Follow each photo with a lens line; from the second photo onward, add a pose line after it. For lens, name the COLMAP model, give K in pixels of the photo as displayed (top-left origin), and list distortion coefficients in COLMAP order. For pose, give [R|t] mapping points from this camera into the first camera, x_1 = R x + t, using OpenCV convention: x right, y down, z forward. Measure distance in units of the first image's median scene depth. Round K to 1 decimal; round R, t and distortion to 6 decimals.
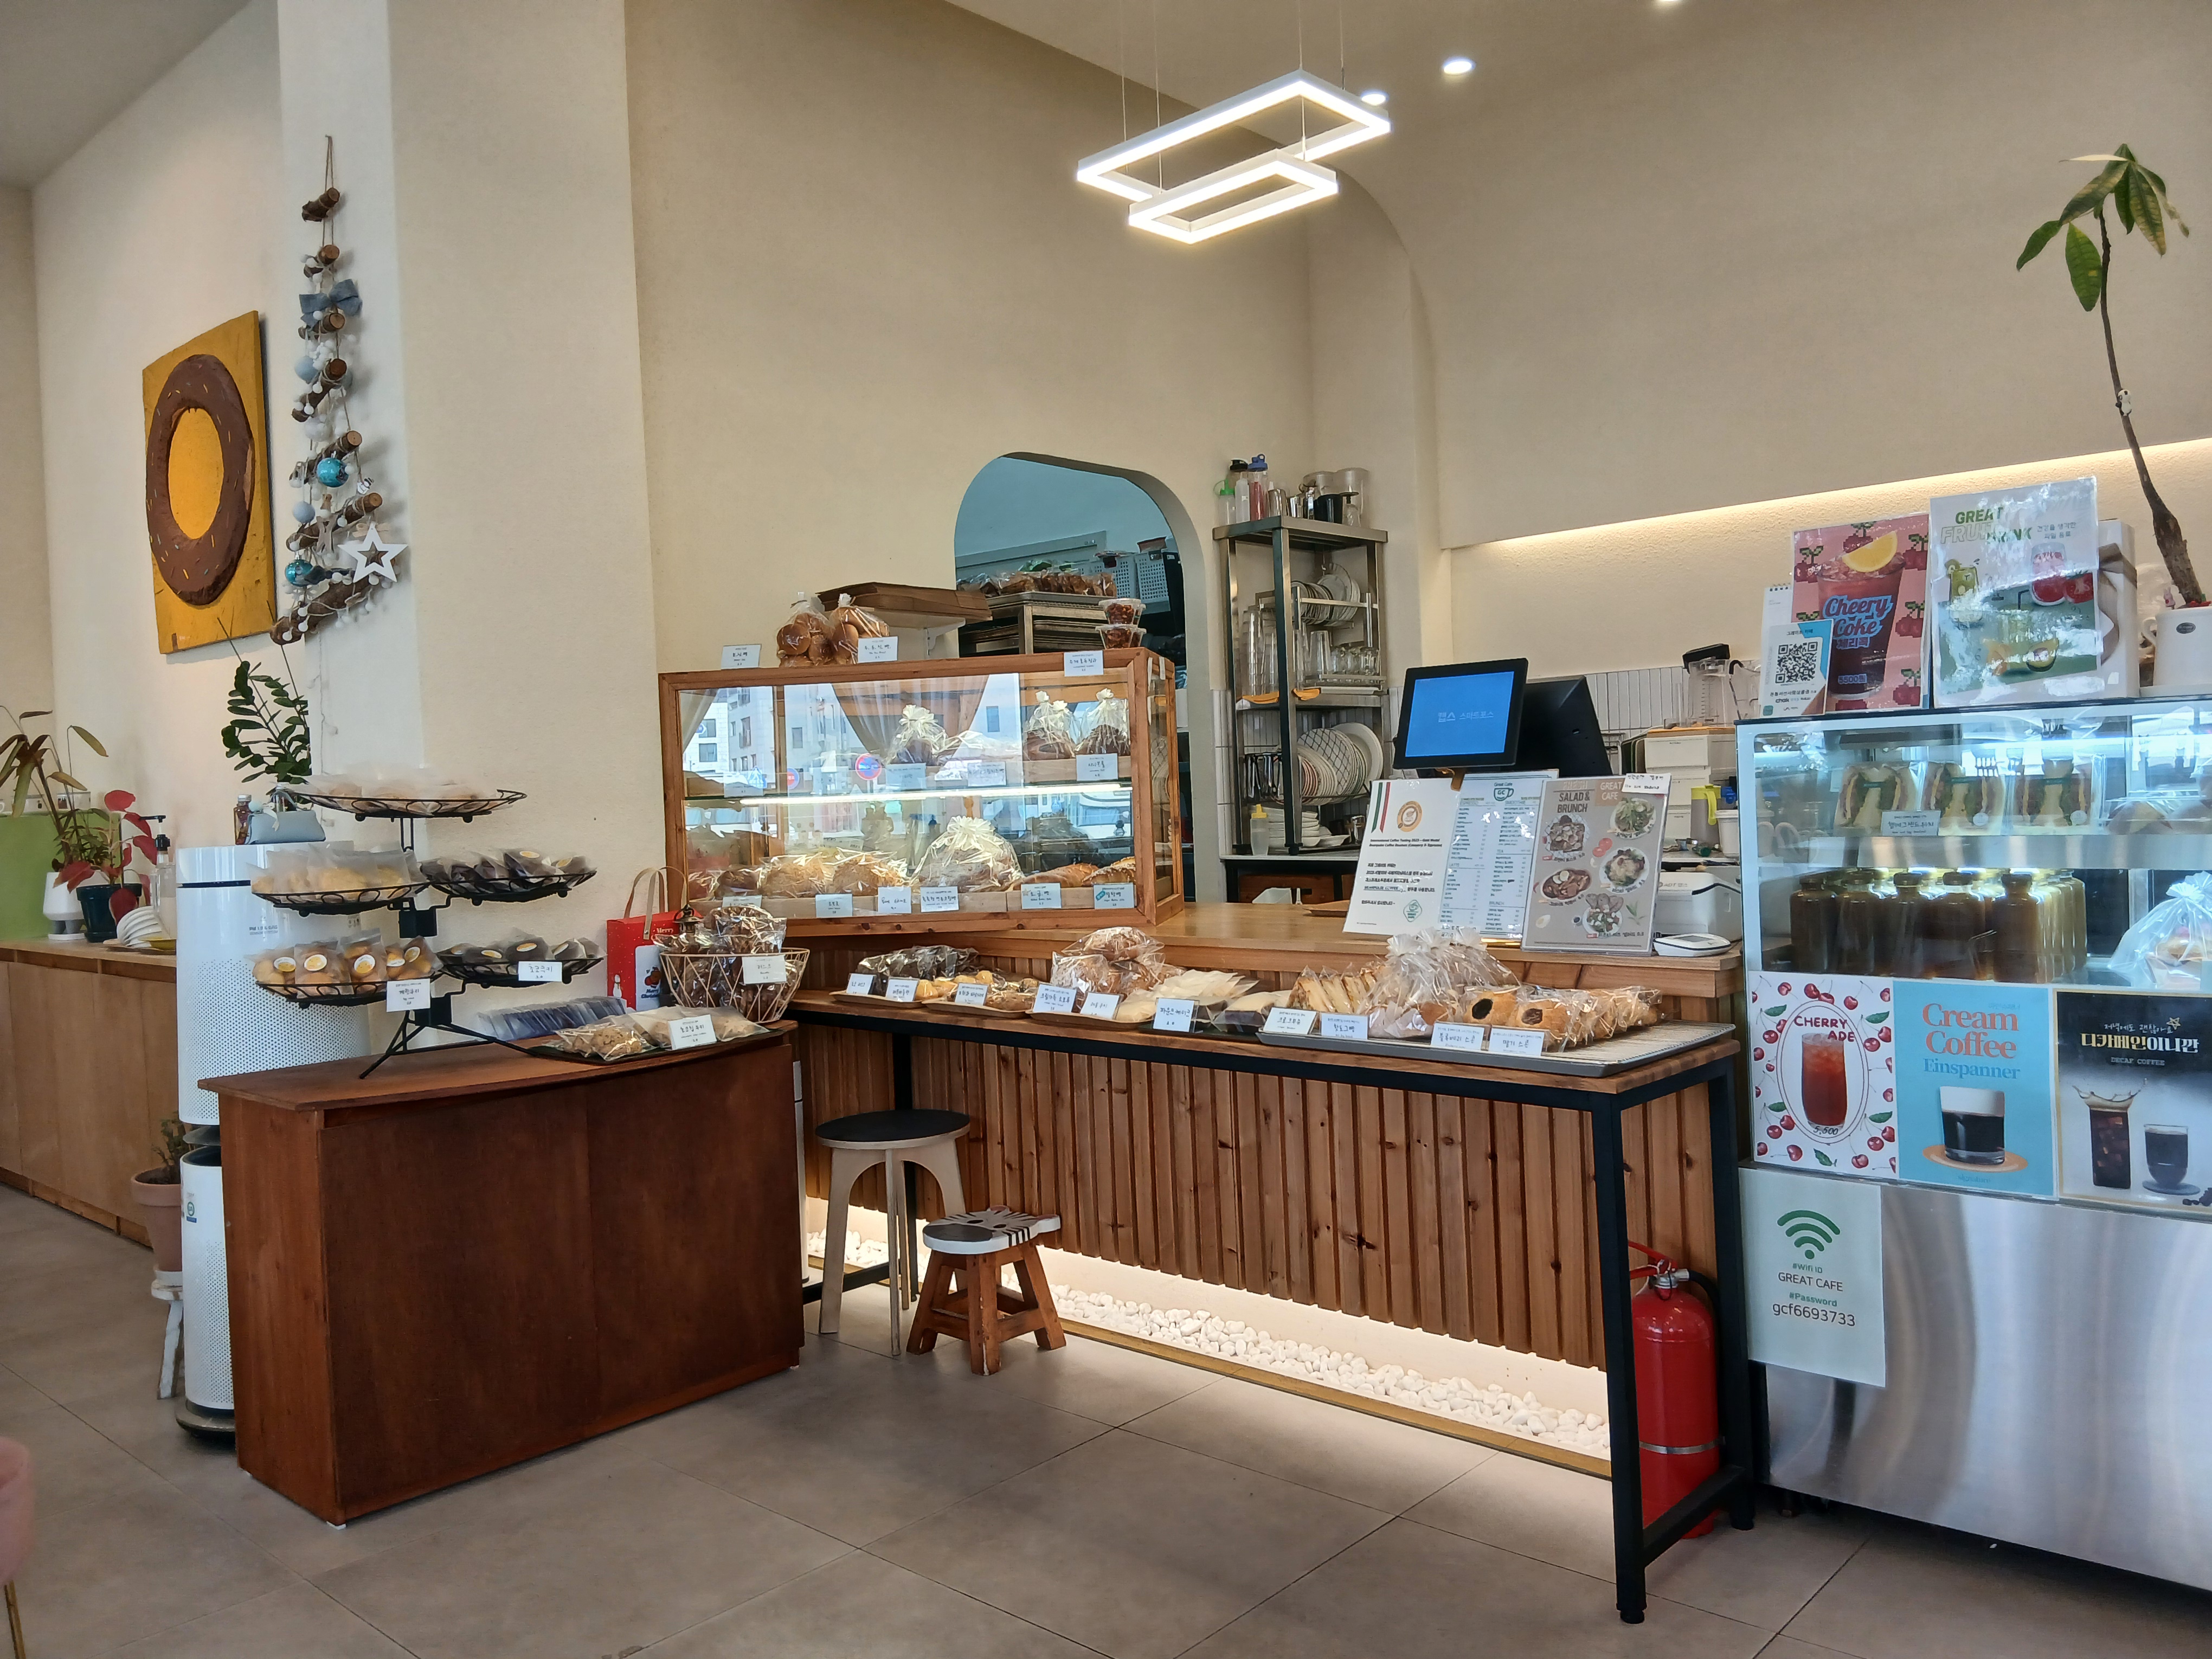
lens RADIAL K [[1654.2, 0, 1106.0], [0, 1654.2, 829.5], [0, 0, 1]] dist [0.047904, 0.000405]
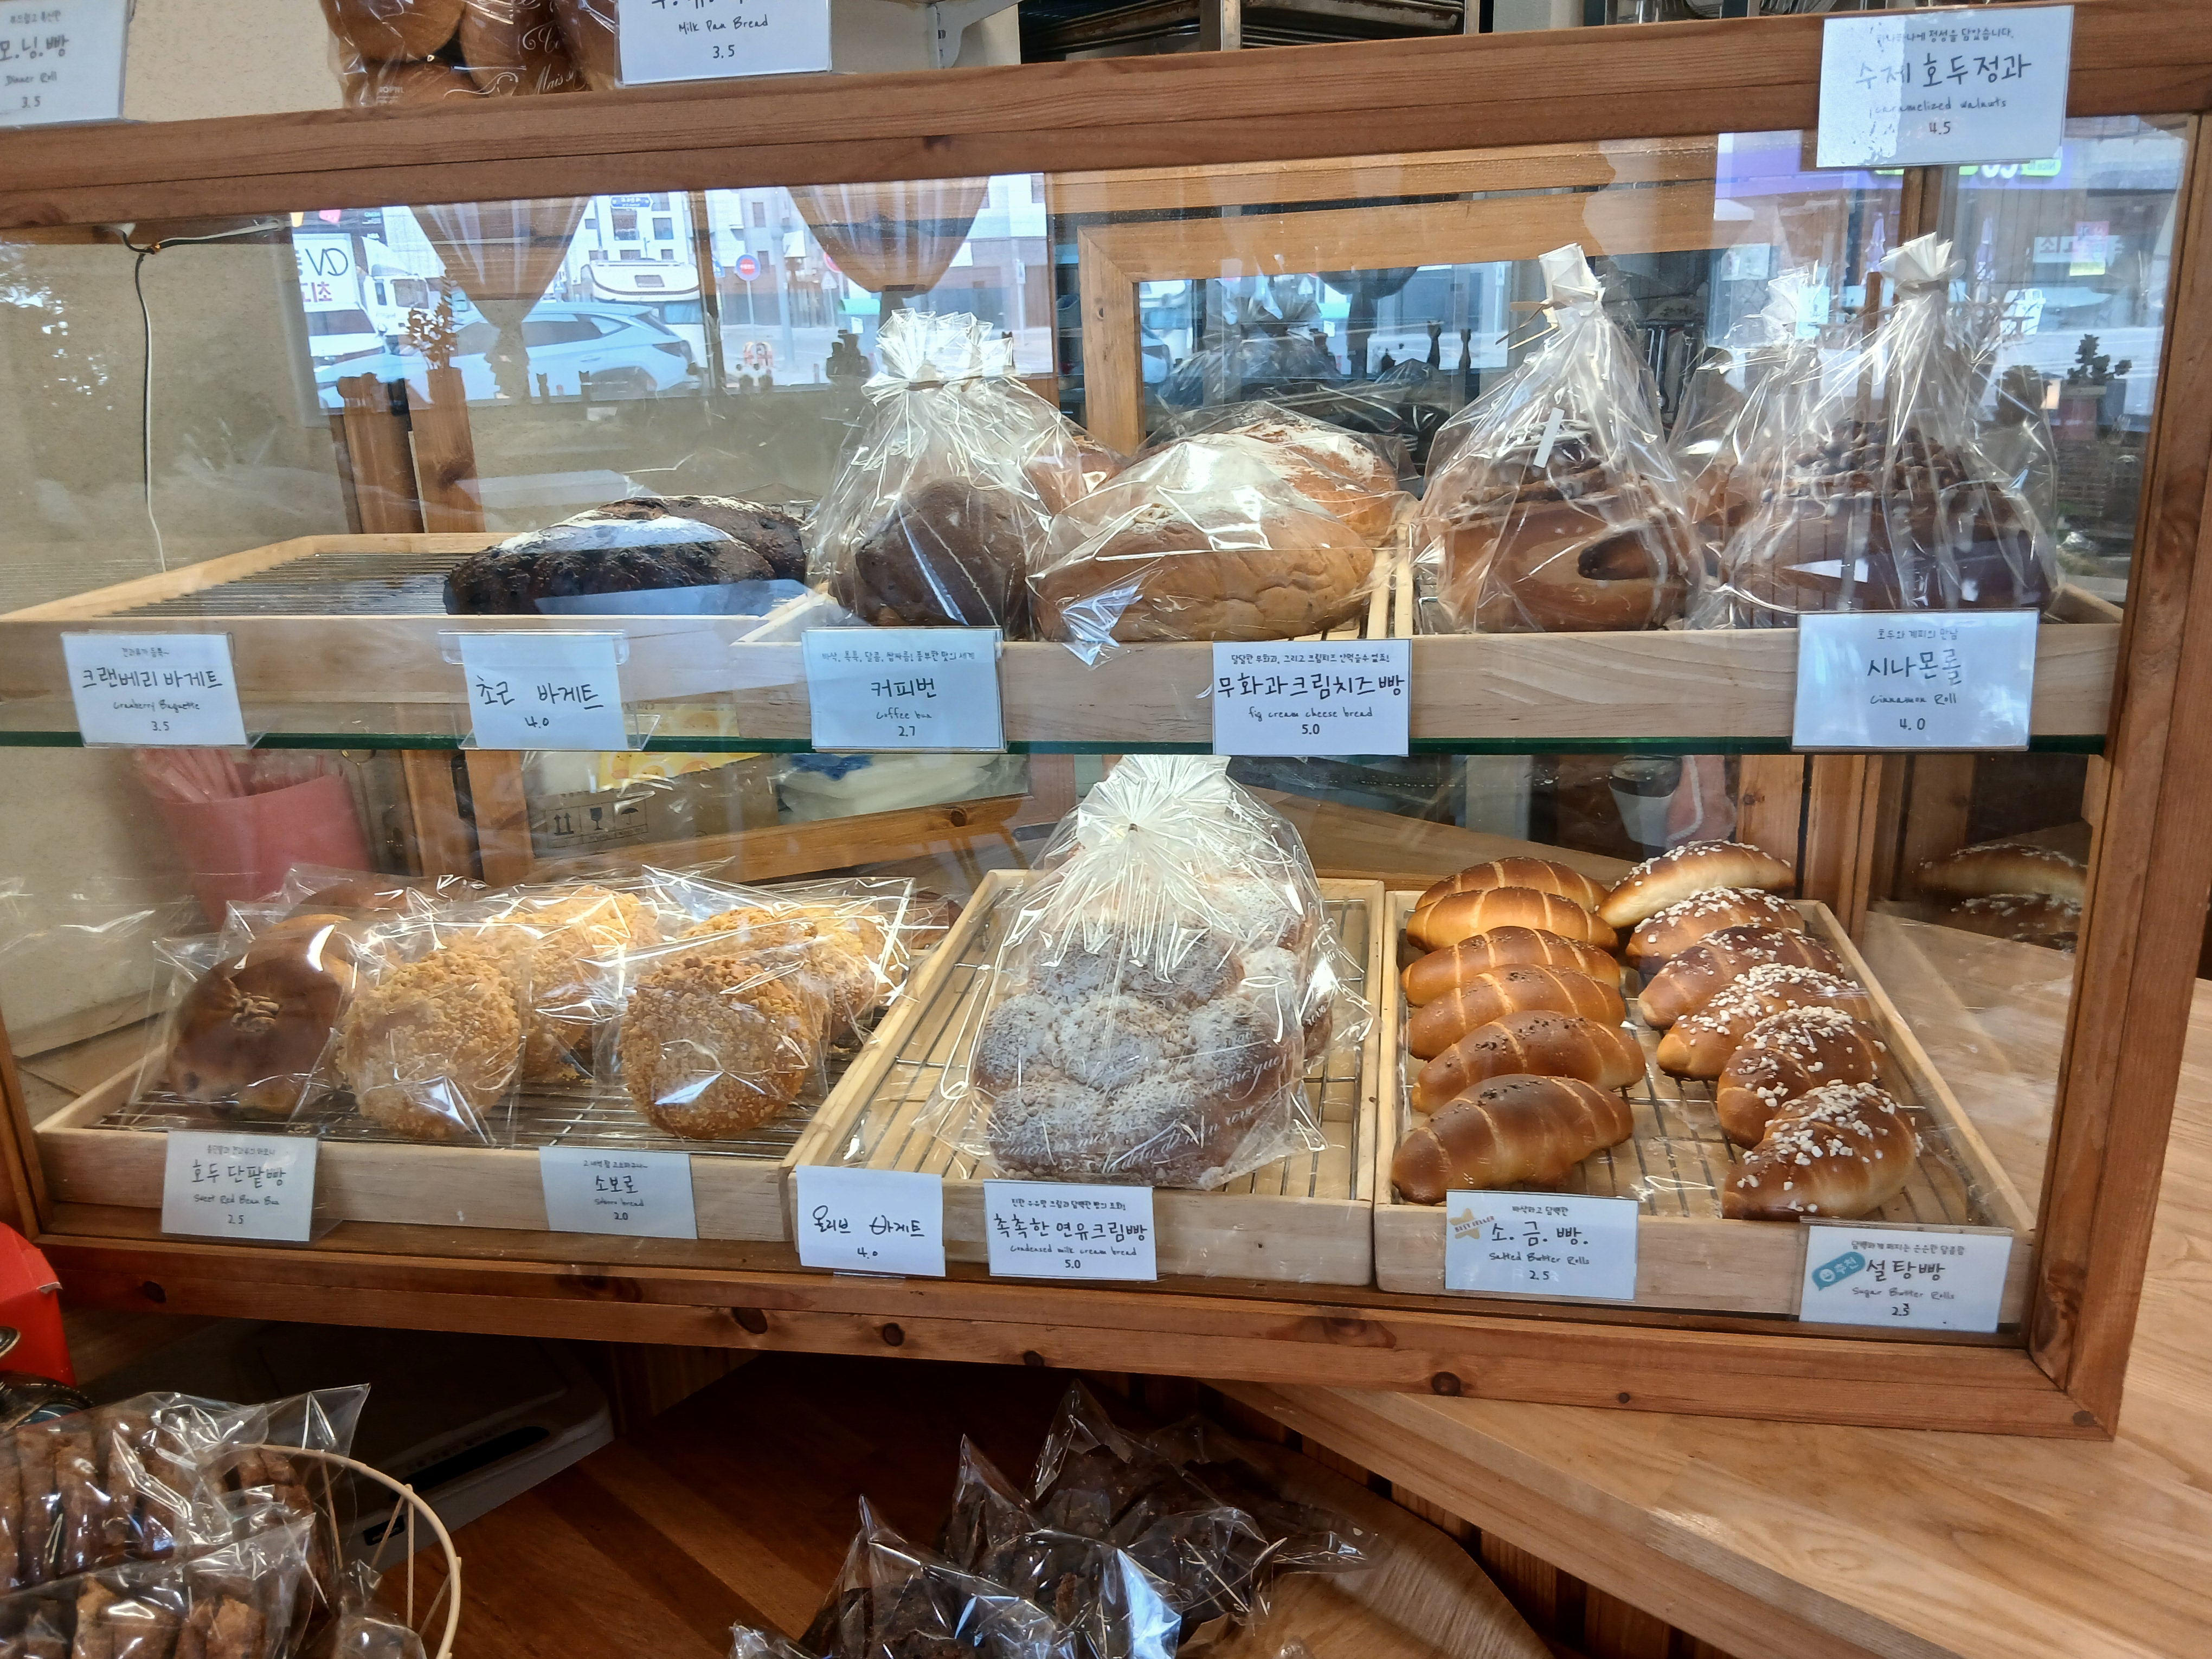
lens RADIAL K [[1654.2, 0, 1106.0], [0, 1654.2, 829.5], [0, 0, 1]] dist [0.047904, 0.000405]
pose [[0.999955, 0.002663, 0.009080, -0.104784], [-0.005068, 0.961090, 0.276189, -0.077210], [-0.007991, -0.276222, 0.961061, 0.852006]]
